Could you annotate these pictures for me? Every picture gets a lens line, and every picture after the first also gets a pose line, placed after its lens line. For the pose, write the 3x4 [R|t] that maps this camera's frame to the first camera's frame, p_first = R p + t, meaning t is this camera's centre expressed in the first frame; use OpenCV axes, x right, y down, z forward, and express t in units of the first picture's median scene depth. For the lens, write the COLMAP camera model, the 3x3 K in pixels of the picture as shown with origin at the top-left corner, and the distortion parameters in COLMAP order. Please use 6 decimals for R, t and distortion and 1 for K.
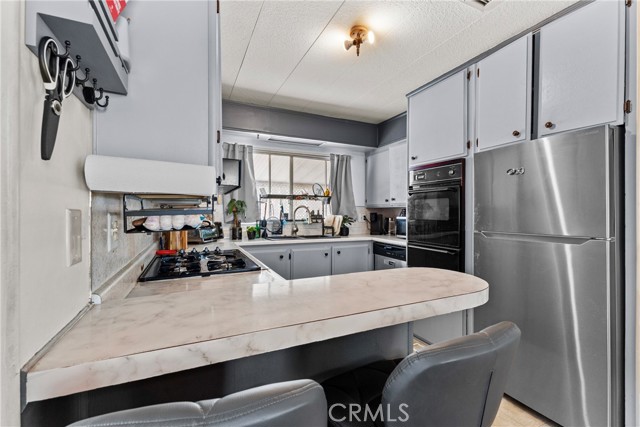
lens RADIAL K [[278.8, 0, 320.0], [0, 278.8, 213.5], [0, 0, 1]] dist [0.000414, 0.000098]
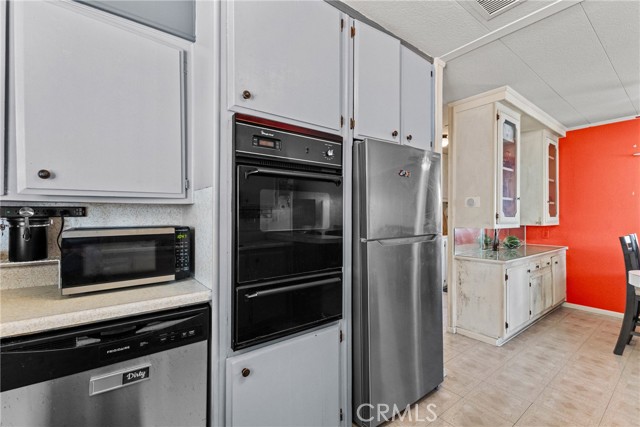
lens RADIAL K [[278.8, 0, 320.0], [0, 278.8, 213.5], [0, 0, 1]] dist [0.000414, 0.000098]
pose [[-0.205461, 0.001202, 0.978665, -0.073799], [0.003451, 0.999994, -0.000504, -0.005274], [-0.978659, 0.003274, -0.205464, 0.586239]]
